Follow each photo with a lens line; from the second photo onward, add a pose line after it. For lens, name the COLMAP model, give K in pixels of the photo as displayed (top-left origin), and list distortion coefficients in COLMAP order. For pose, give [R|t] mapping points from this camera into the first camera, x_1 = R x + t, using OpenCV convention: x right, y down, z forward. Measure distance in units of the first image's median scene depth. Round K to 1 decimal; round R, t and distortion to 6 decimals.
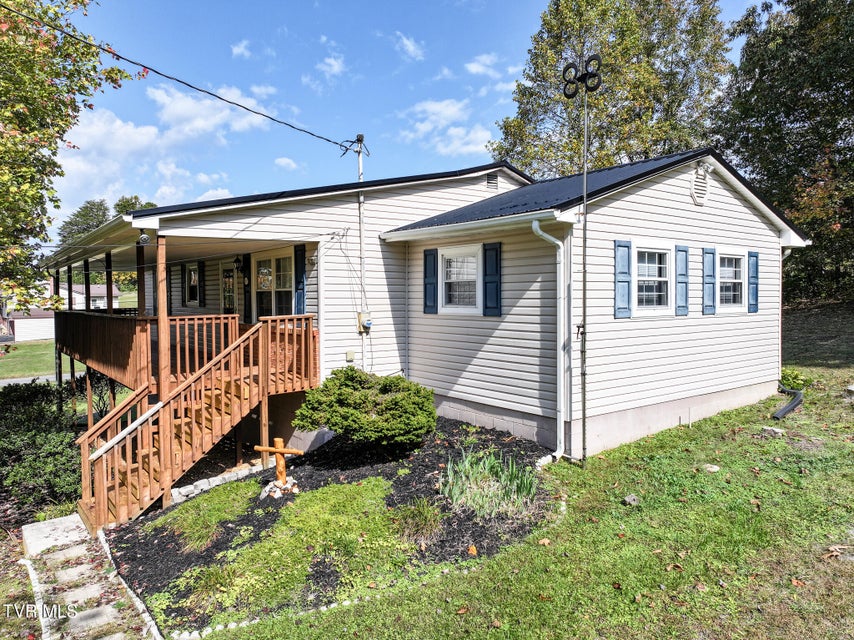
lens RADIAL K [[598.4, 0, 420.2], [0, 598.4, 319.9], [0, 0, 1]] dist [-0.002309, 0.019507]
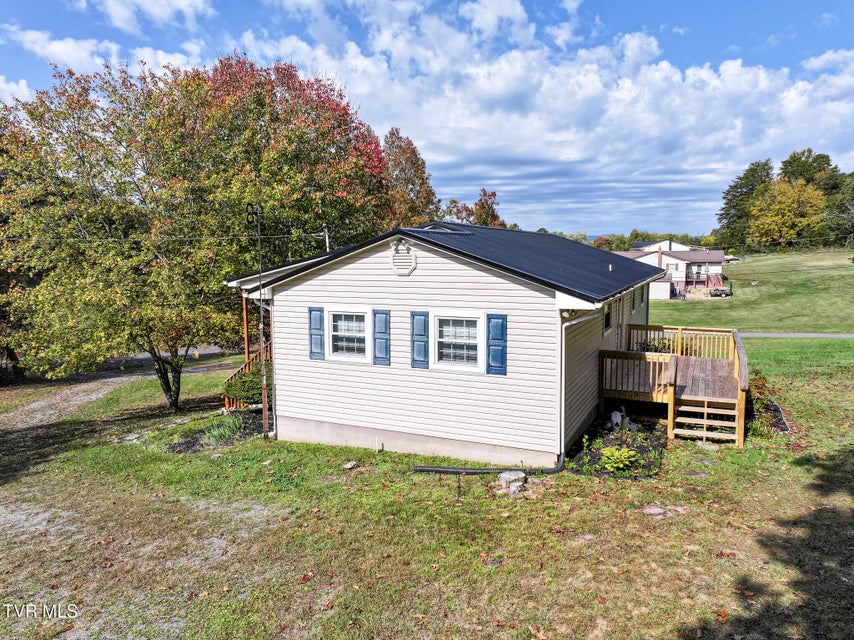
lens RADIAL K [[598.4, 0, 428.8], [0, 598.4, 316.7], [0, 0, 1]] dist [-0.002309, 0.019507]
pose [[0.472350, 0.094652, -0.876314, 1.564754], [-0.030159, 0.995371, 0.091255, -0.223529], [0.880895, -0.016676, 0.473018, 0.490790]]
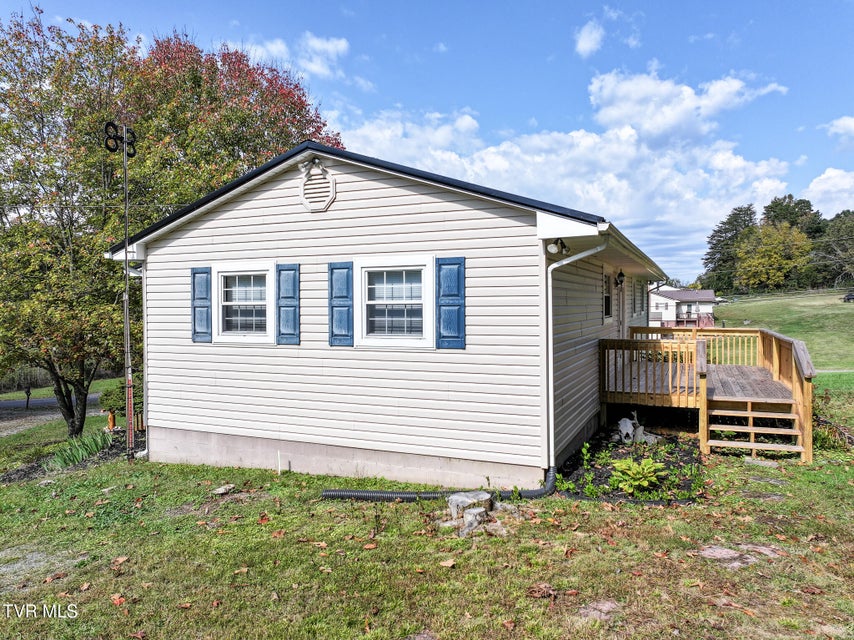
lens RADIAL K [[598.4, 0, 429.4], [0, 598.4, 318.6], [0, 0, 1]] dist [-0.002309, 0.019507]
pose [[0.490639, 0.022282, -0.871078, 1.281950], [-0.029217, 0.999532, 0.009111, -0.057923], [0.870873, 0.020980, 0.491060, 0.746103]]
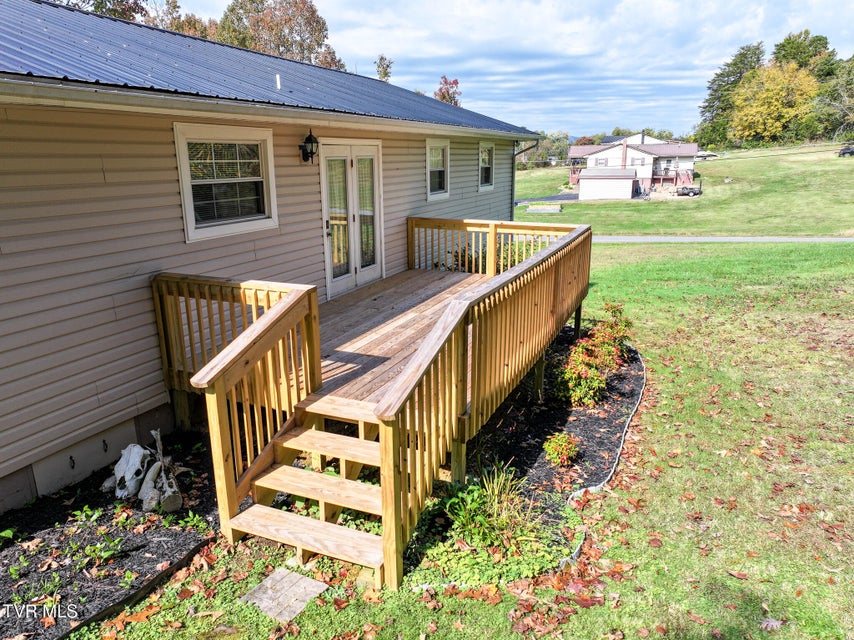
lens RADIAL K [[598.4, 0, 429.9], [0, 598.4, 318.6], [0, 0, 1]] dist [-0.002309, 0.019507]
pose [[0.496348, 0.229136, -0.837338, 1.100167], [-0.029857, 0.968473, 0.247322, -0.128493], [0.867610, -0.097758, 0.487541, 1.503461]]
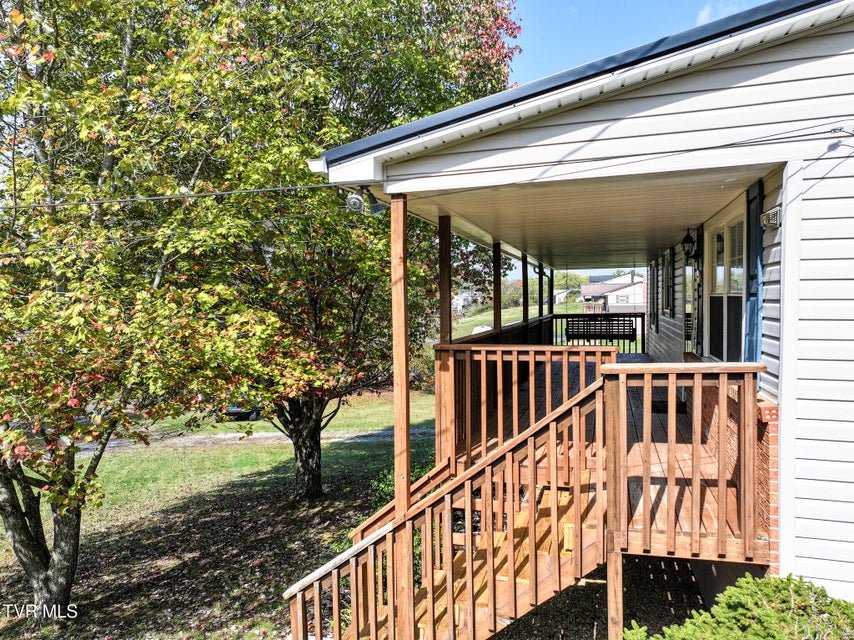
lens RADIAL K [[598.4, 0, 438.1], [0, 598.4, 311.3], [0, 0, 1]] dist [-0.002309, 0.019507]
pose [[0.604467, 0.020904, -0.796356, -0.004736], [-0.023960, 0.999680, 0.008054, -0.040965], [0.796270, 0.014212, 0.604774, 0.630098]]
